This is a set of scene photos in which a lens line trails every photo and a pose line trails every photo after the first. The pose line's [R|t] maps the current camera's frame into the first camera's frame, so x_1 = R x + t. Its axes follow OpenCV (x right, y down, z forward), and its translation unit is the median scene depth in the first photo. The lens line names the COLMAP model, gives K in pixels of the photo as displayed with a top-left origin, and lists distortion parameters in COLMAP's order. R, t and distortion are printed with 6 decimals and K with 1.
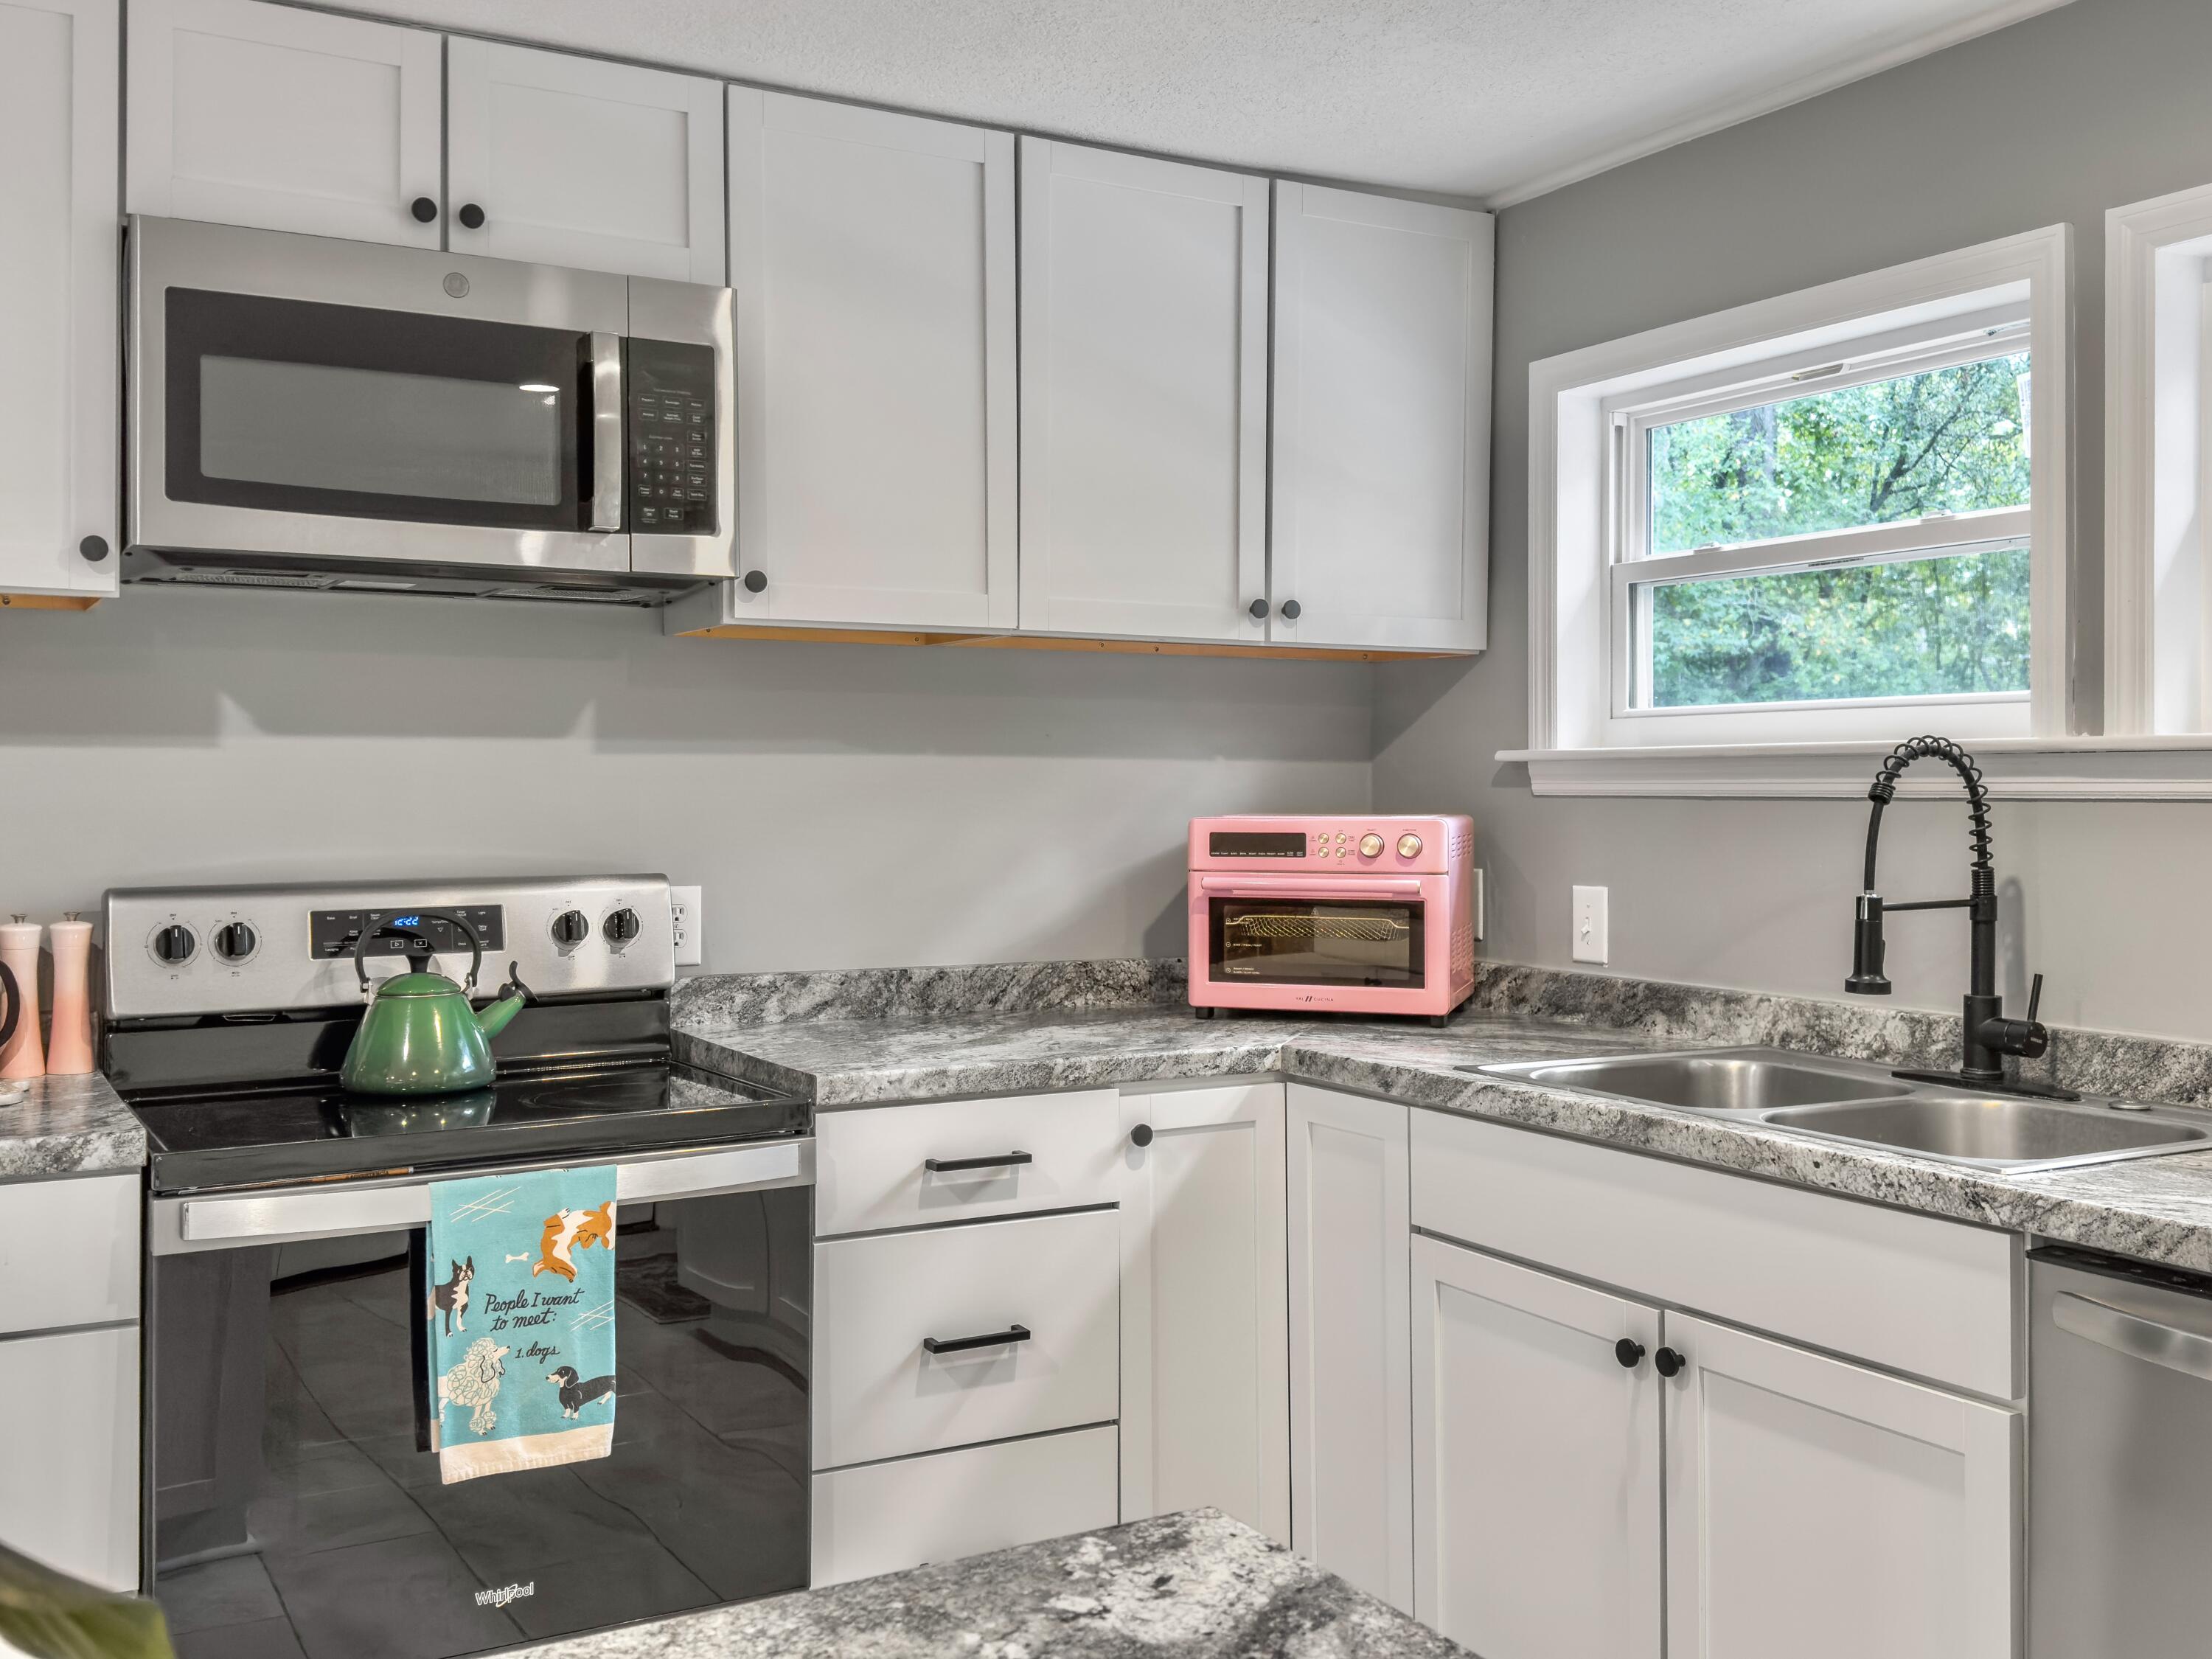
lens RADIAL K [[2042.0, 0, 1093.9], [0, 2042.0, 786.1], [0, 0, 1]] dist [0.069430, 0.000000]
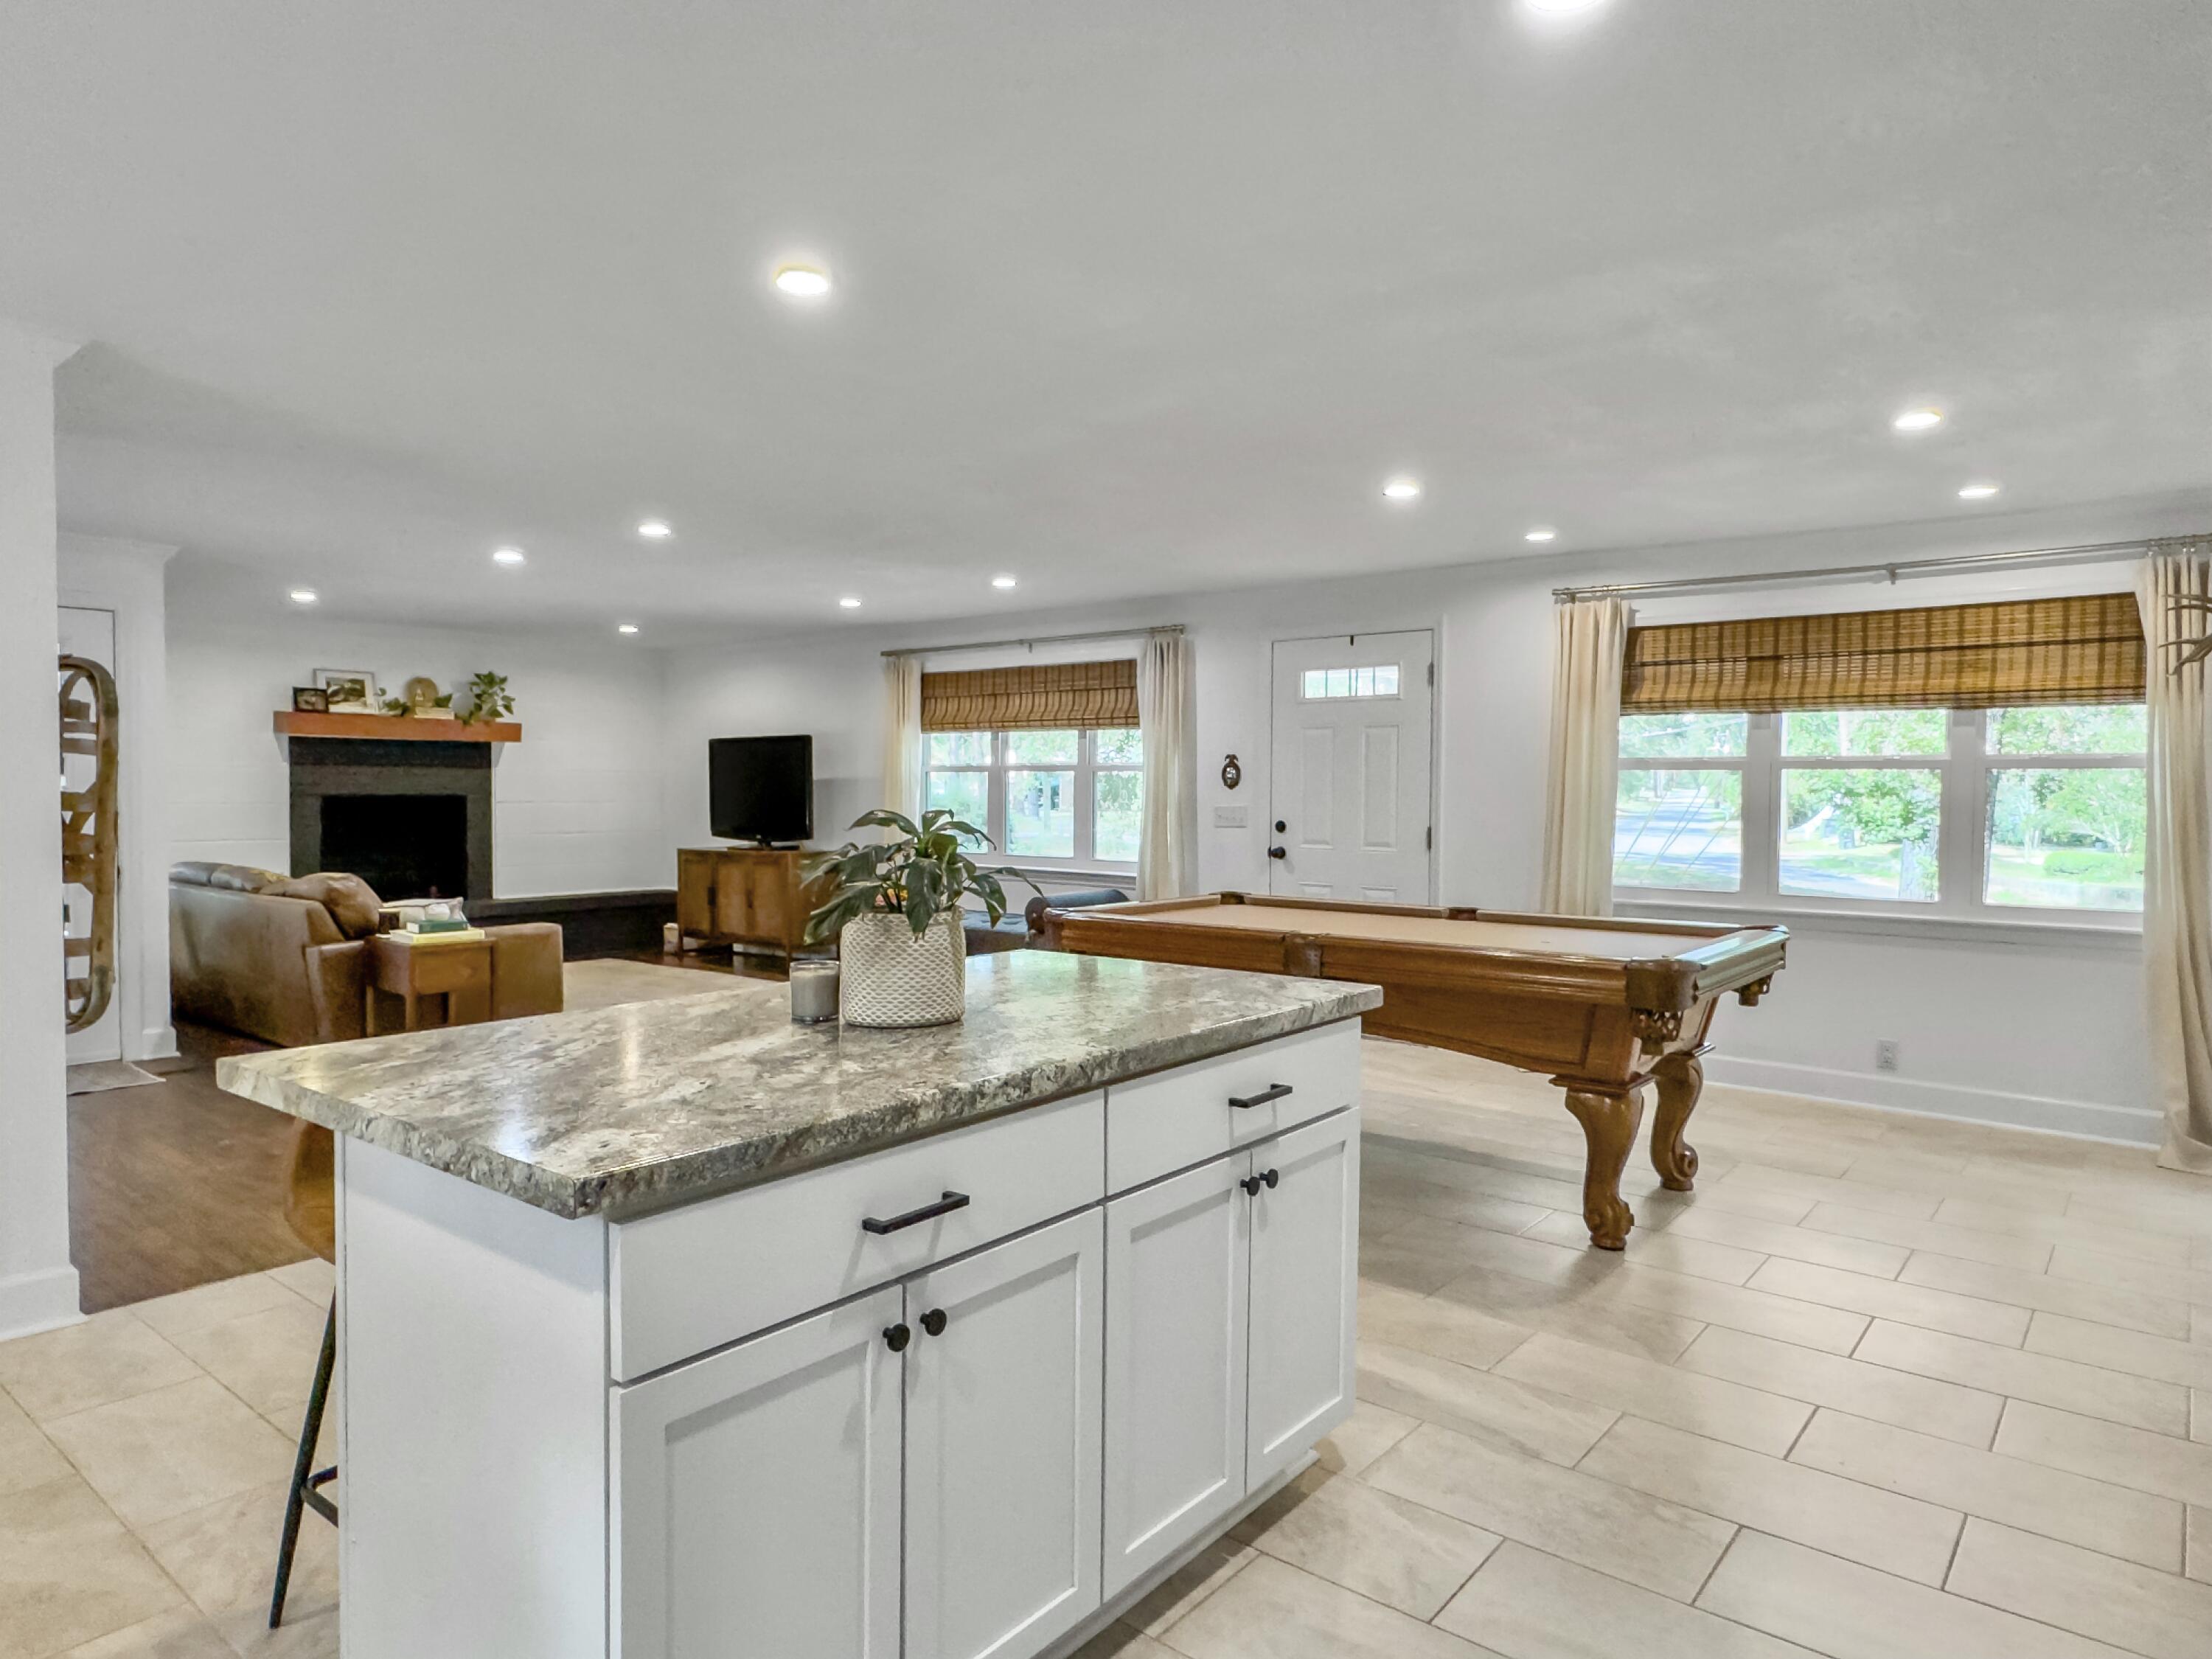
lens RADIAL K [[1332.2, 0, 1091.5], [0, 1332.2, 829.1], [0, 0, 1]] dist [-0.002098, 0.002625]
pose [[-0.936936, 0.000563, -0.349500, 0.015644], [-0.009945, 0.999551, 0.028271, 0.011912], [0.349359, 0.029964, -0.936510, 0.885136]]
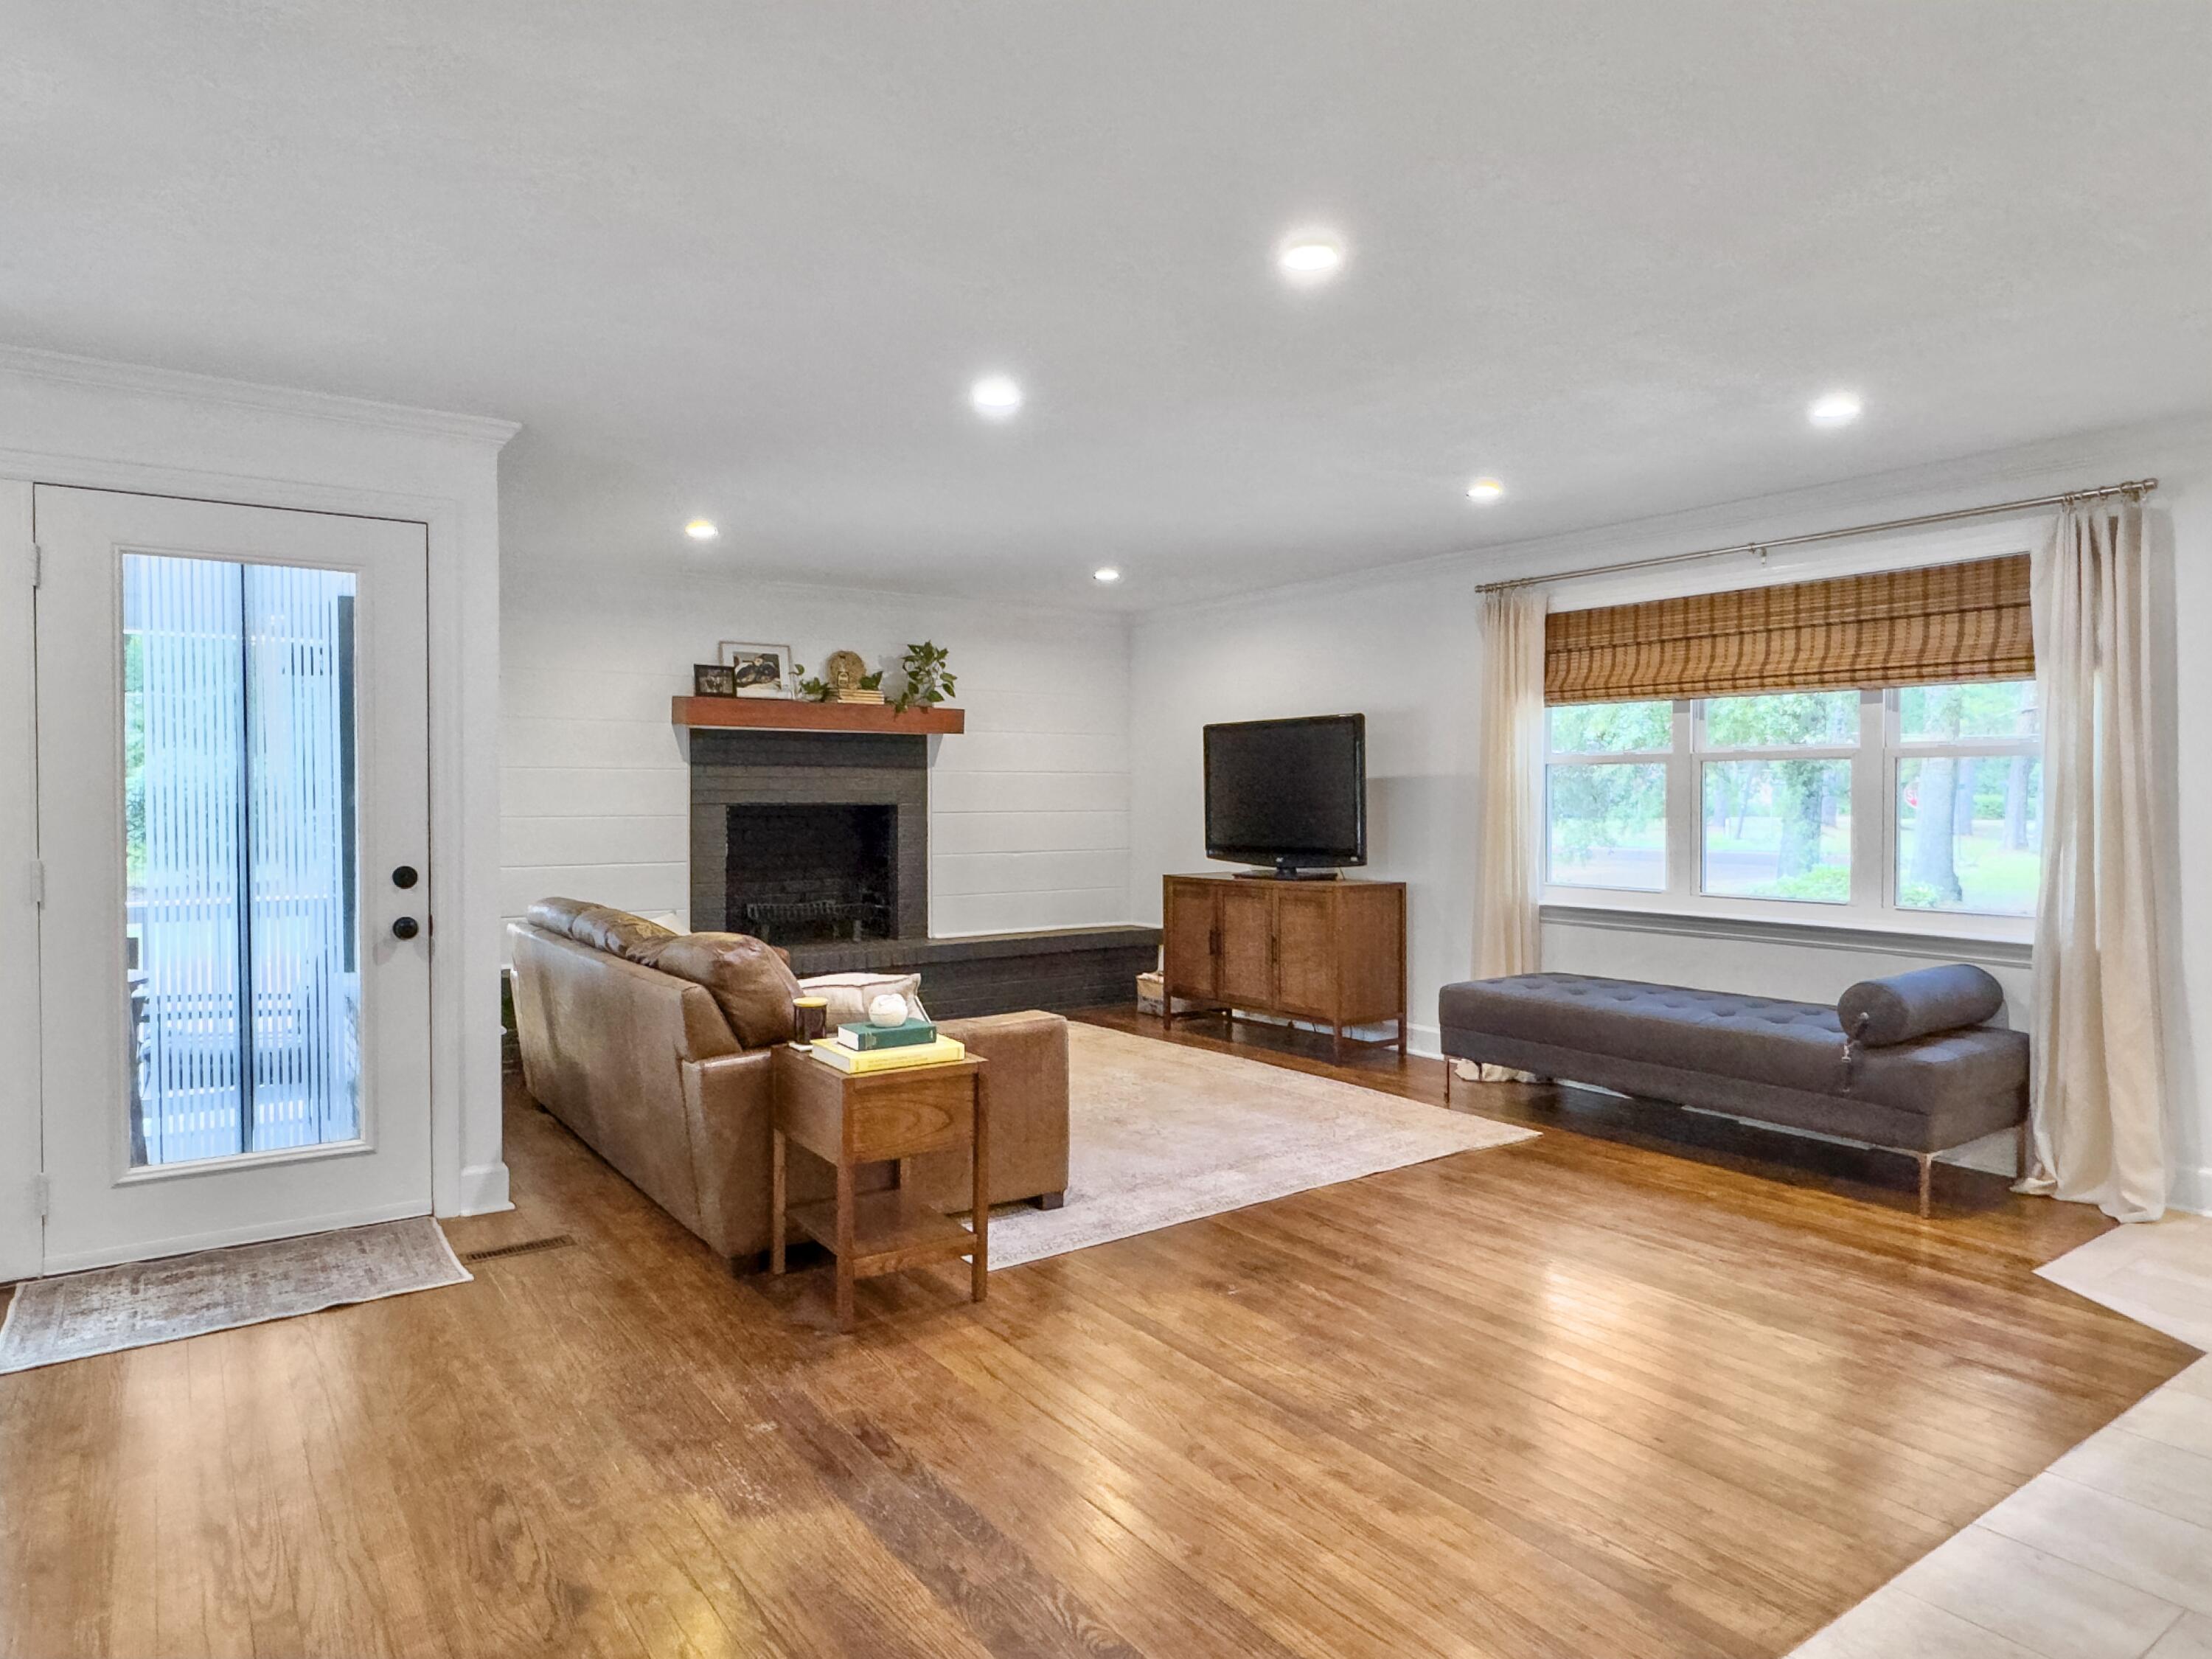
lens RADIAL K [[1332.2, 0, 1112.3], [0, 1332.2, 815.3], [0, 0, 1]] dist [-0.002098, 0.002625]
pose [[-0.995040, -0.001856, -0.099454, 0.168956], [-0.003399, 0.999876, 0.015351, 0.019113], [0.099413, 0.015613, -0.994924, -0.249911]]
